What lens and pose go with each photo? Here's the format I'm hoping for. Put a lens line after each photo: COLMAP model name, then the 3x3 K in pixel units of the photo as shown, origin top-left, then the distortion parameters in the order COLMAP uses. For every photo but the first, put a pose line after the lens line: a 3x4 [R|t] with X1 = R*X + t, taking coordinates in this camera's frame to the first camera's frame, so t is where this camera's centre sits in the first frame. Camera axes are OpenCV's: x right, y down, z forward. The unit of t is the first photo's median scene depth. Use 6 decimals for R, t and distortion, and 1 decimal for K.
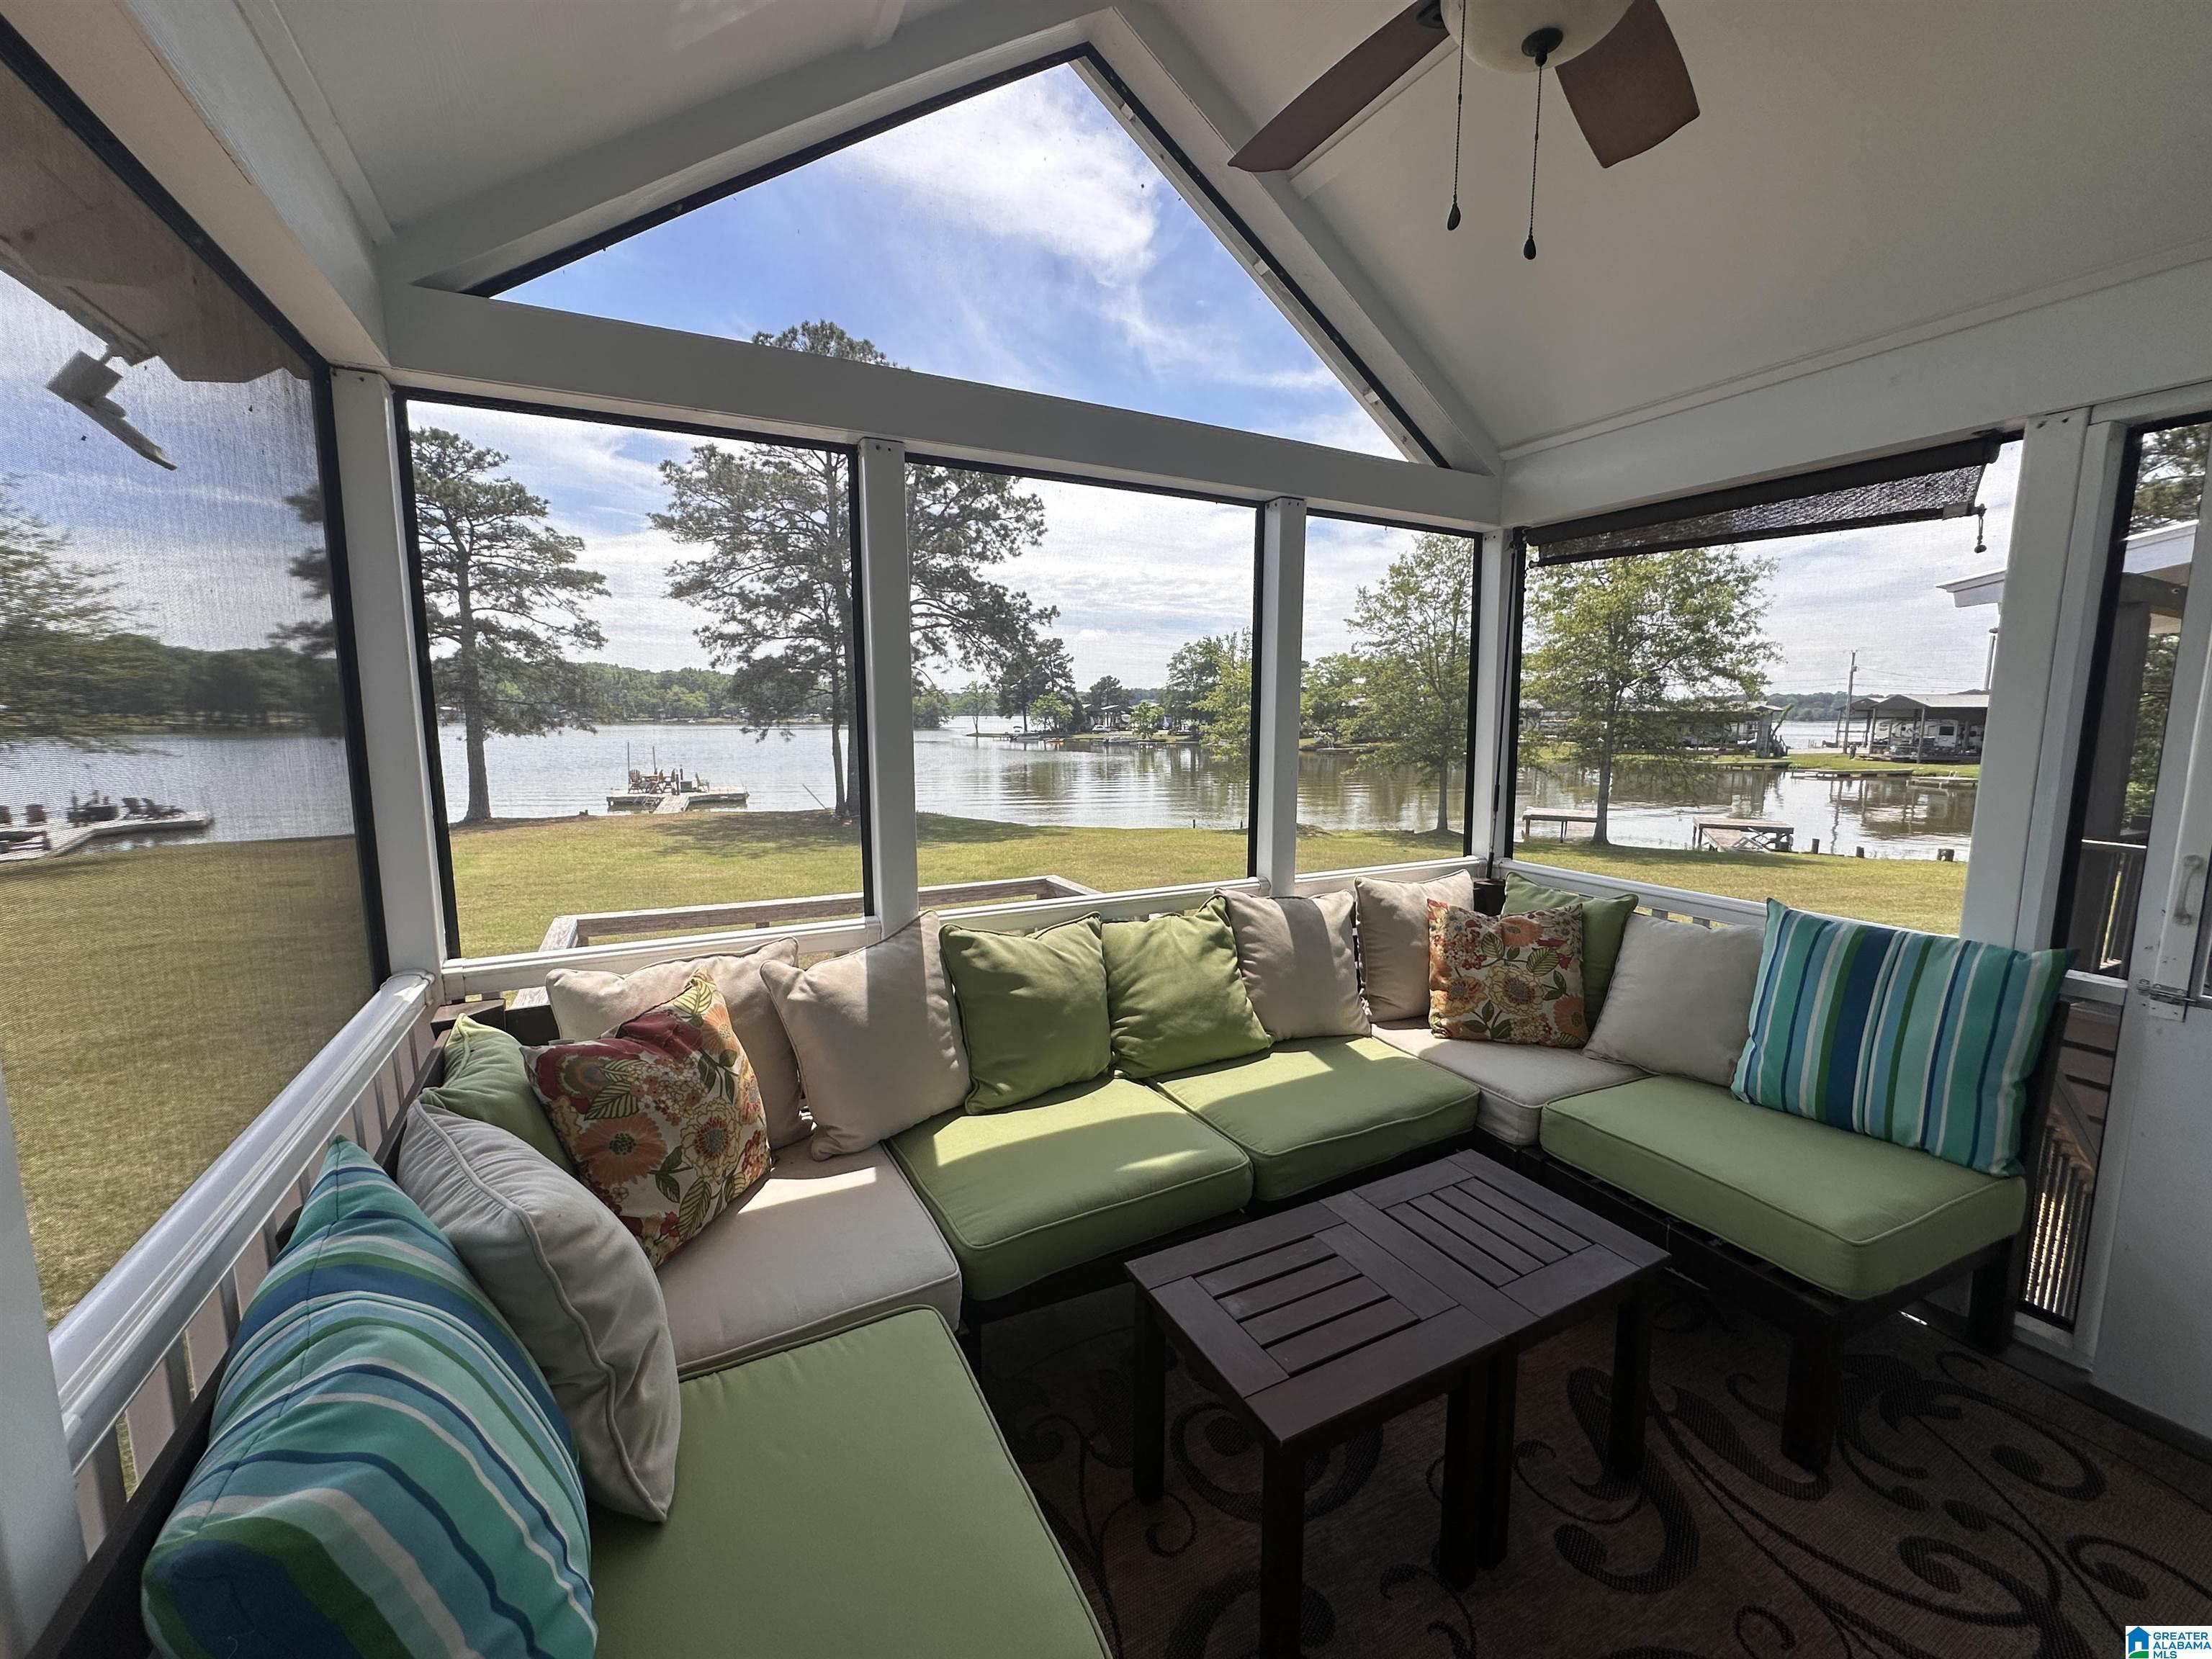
lens RADIAL K [[887.5, 0, 1106.0], [0, 887.5, 829.5], [0, 0, 1]] dist [-0.002344, -0.000112]
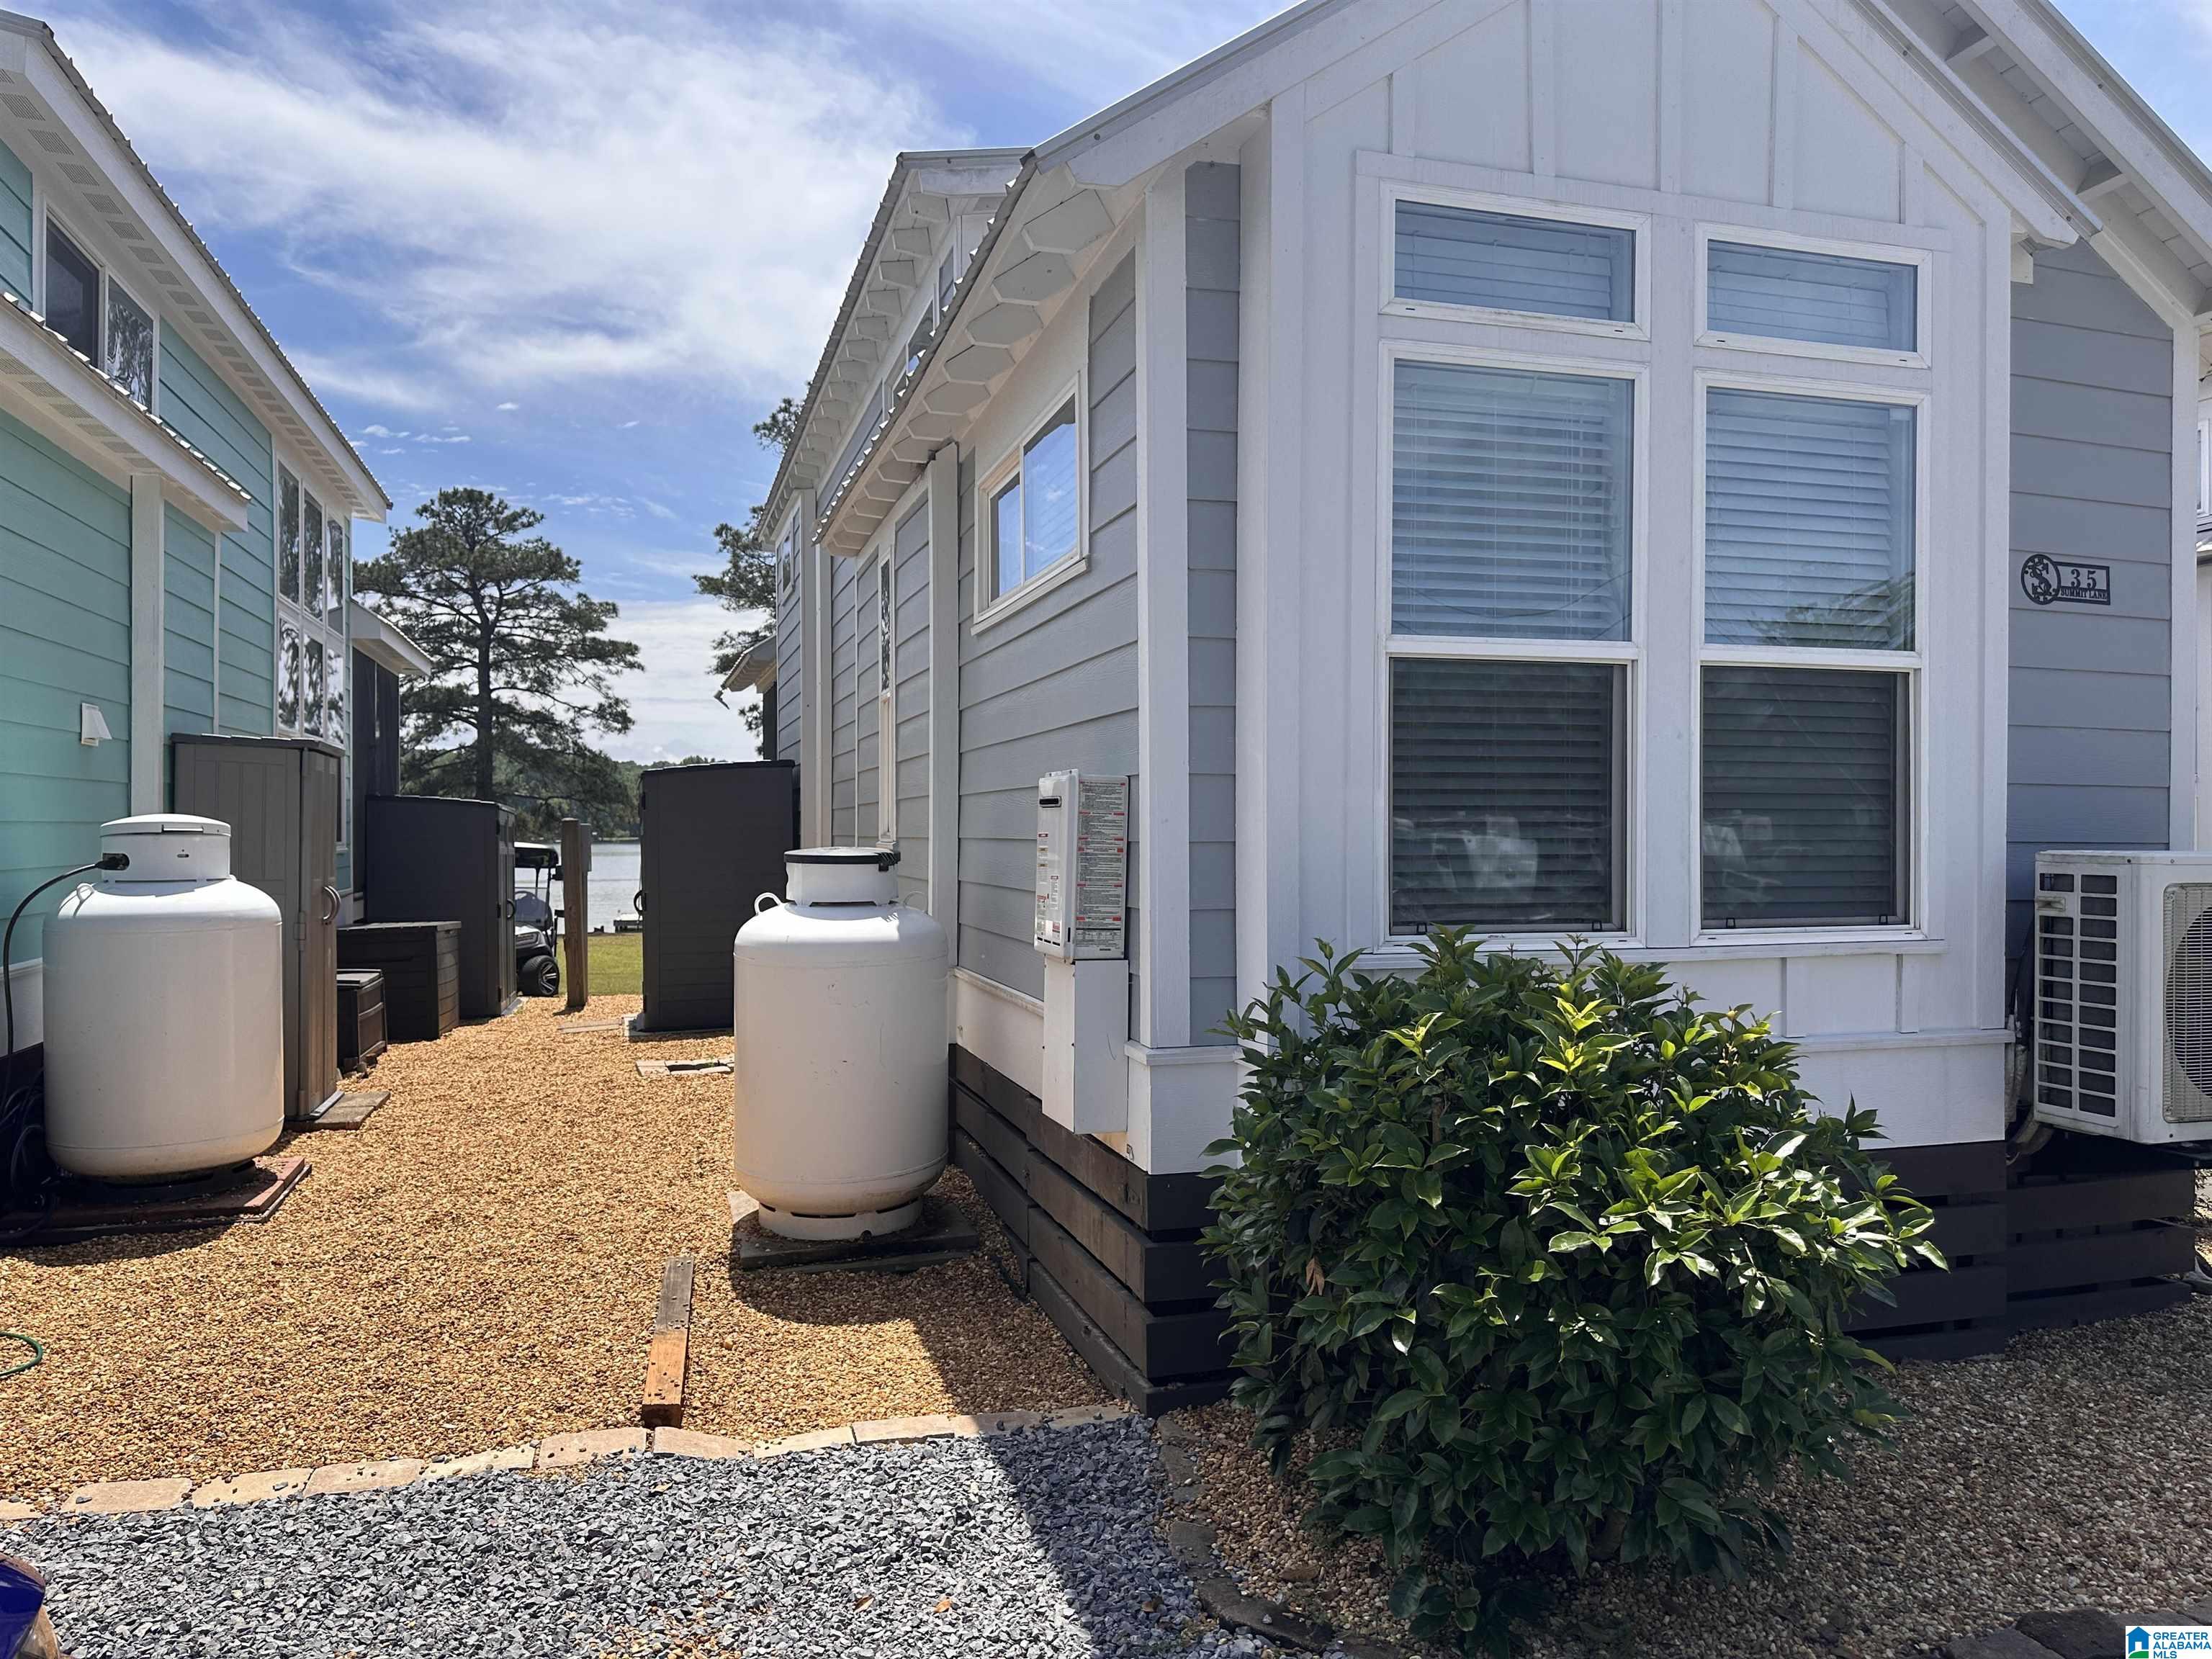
lens RADIAL K [[1554.7, 0, 1106.0], [0, 1554.7, 829.5], [0, 0, 1]] dist [0.089558, -0.136740]
pose [[0.985205, -0.004905, -0.171307, 0.124243], [-0.017058, 0.991820, -0.126502, 0.066056], [0.170526, 0.127553, 0.977062, -0.355685]]
